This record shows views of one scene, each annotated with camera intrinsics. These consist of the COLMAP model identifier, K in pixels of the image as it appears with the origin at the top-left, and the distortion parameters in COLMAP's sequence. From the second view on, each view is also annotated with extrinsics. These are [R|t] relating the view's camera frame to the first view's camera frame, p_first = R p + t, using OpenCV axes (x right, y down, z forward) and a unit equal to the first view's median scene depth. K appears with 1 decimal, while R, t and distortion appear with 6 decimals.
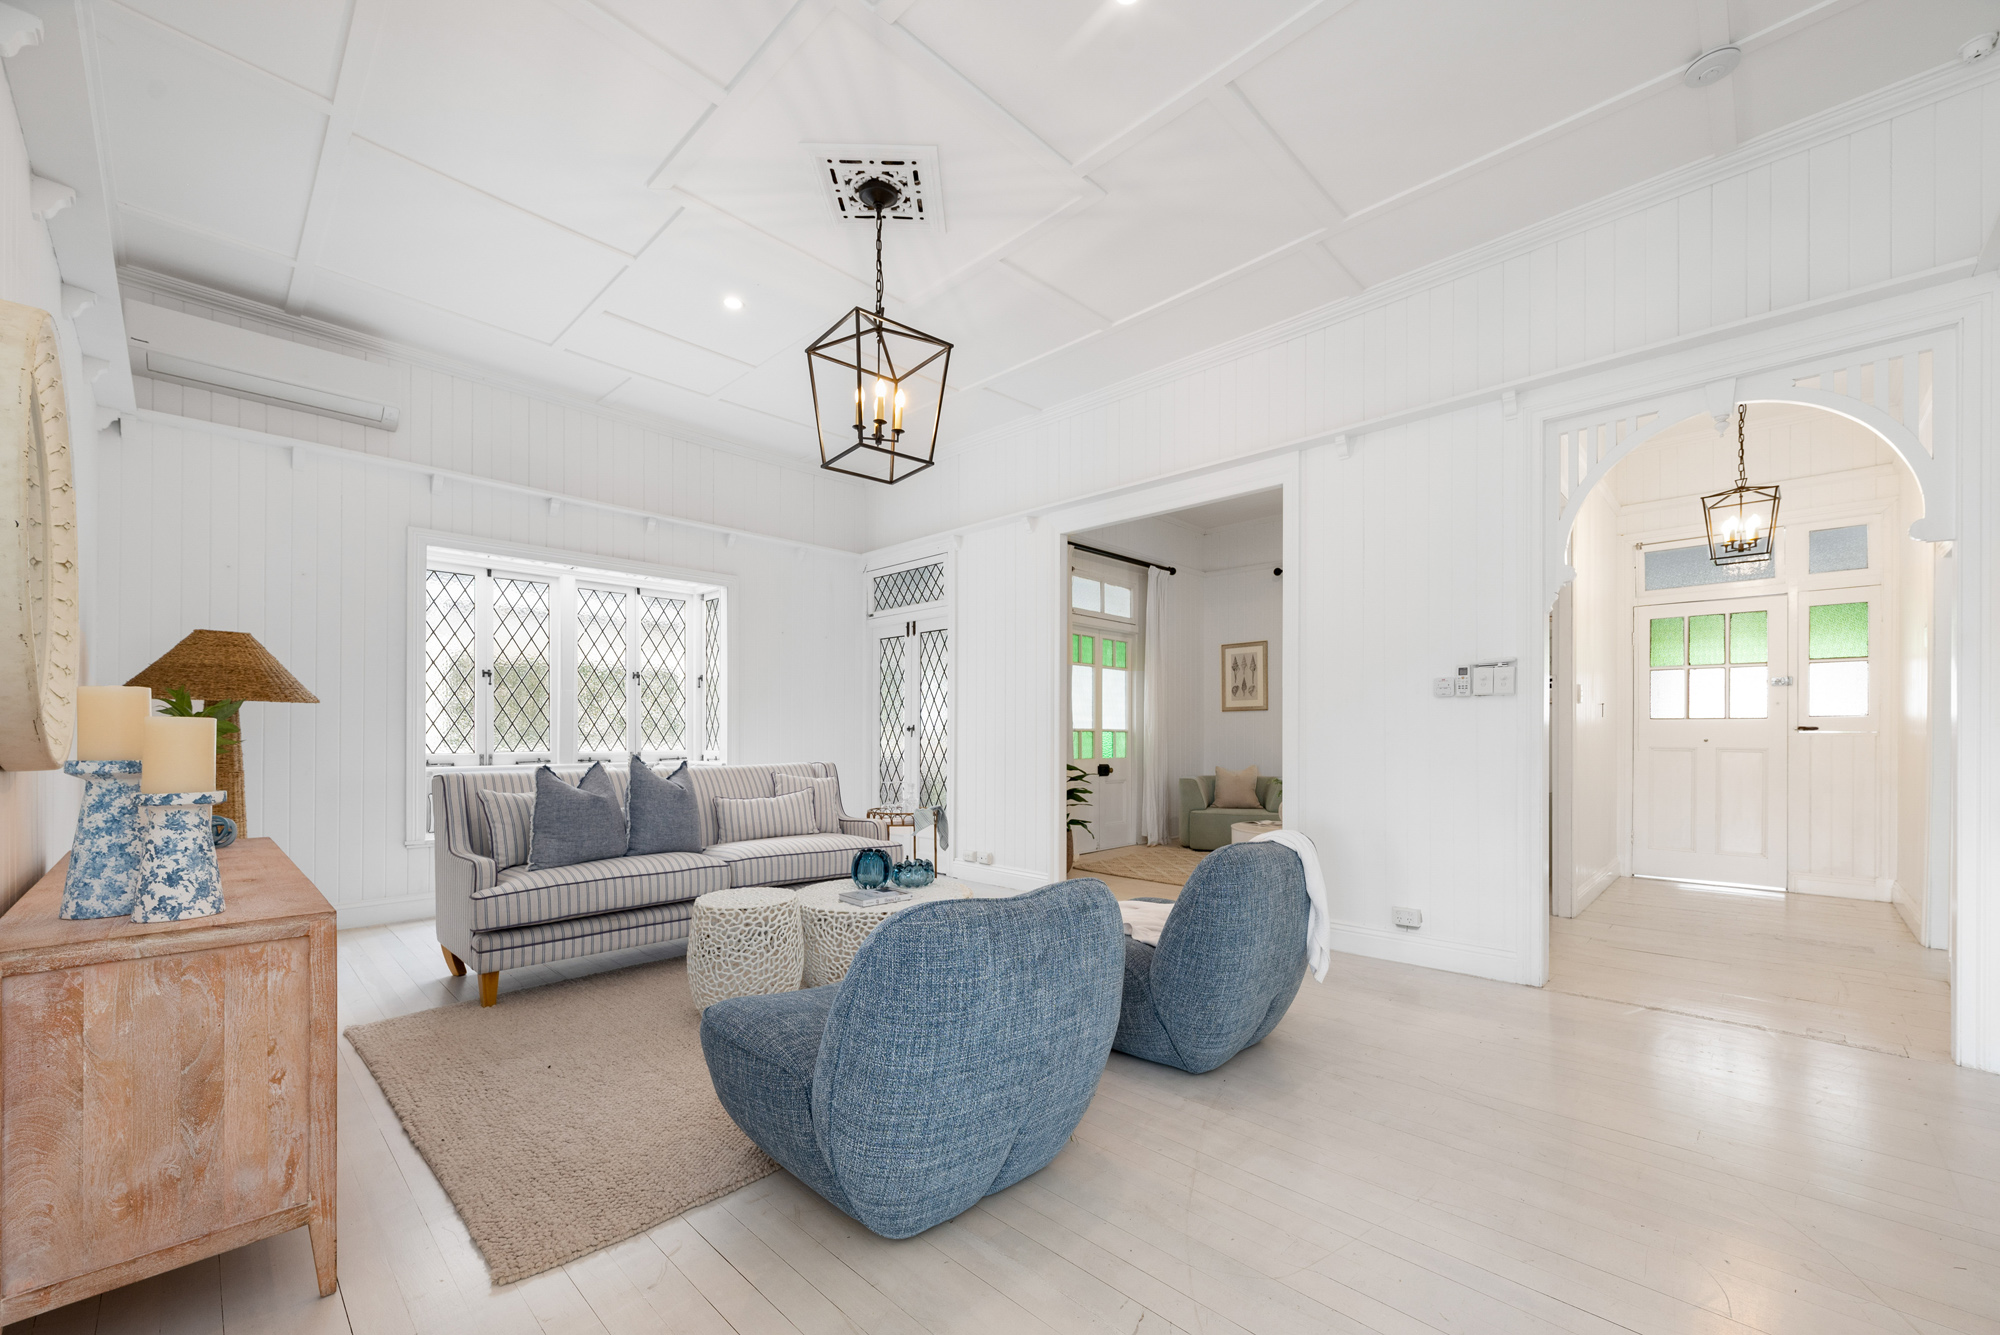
lens RADIAL K [[804.9, 0, 1010.4], [0, 804.9, 730.4], [0, 0, 1]] dist [0.000108, -0.000002]
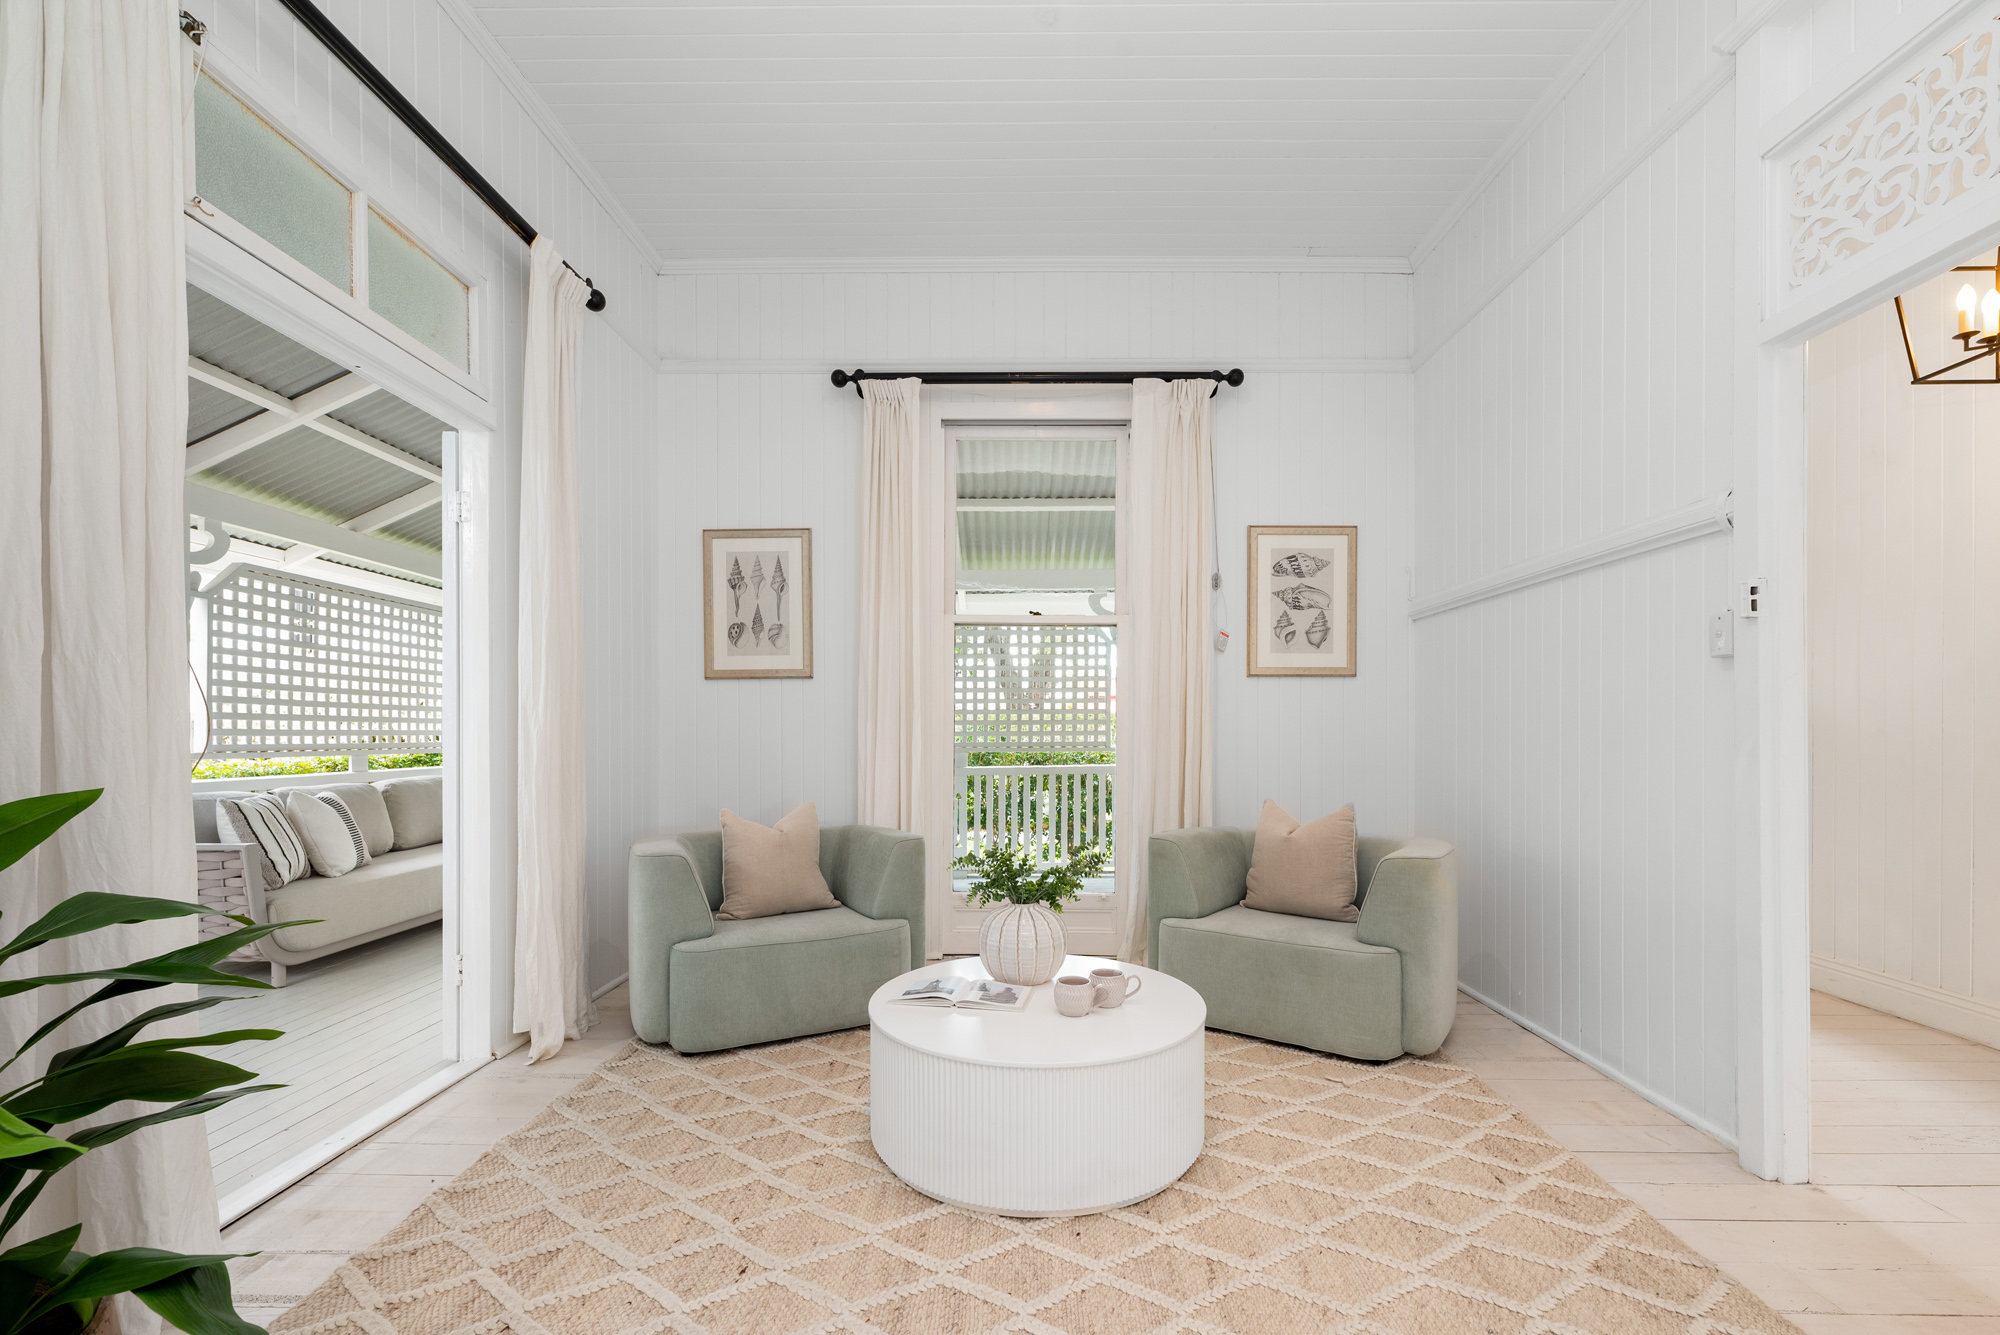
lens RADIAL K [[849.6, 0, 1006.5], [0, 849.6, 733.3], [0, 0, 1]] dist [0.000158, 0.000002]
pose [[0.734613, -0.002331, 0.678483, 0.068669], [-0.002525, 0.999978, 0.006170, 0.003270], [-0.678482, -0.006246, 0.734590, 0.554770]]
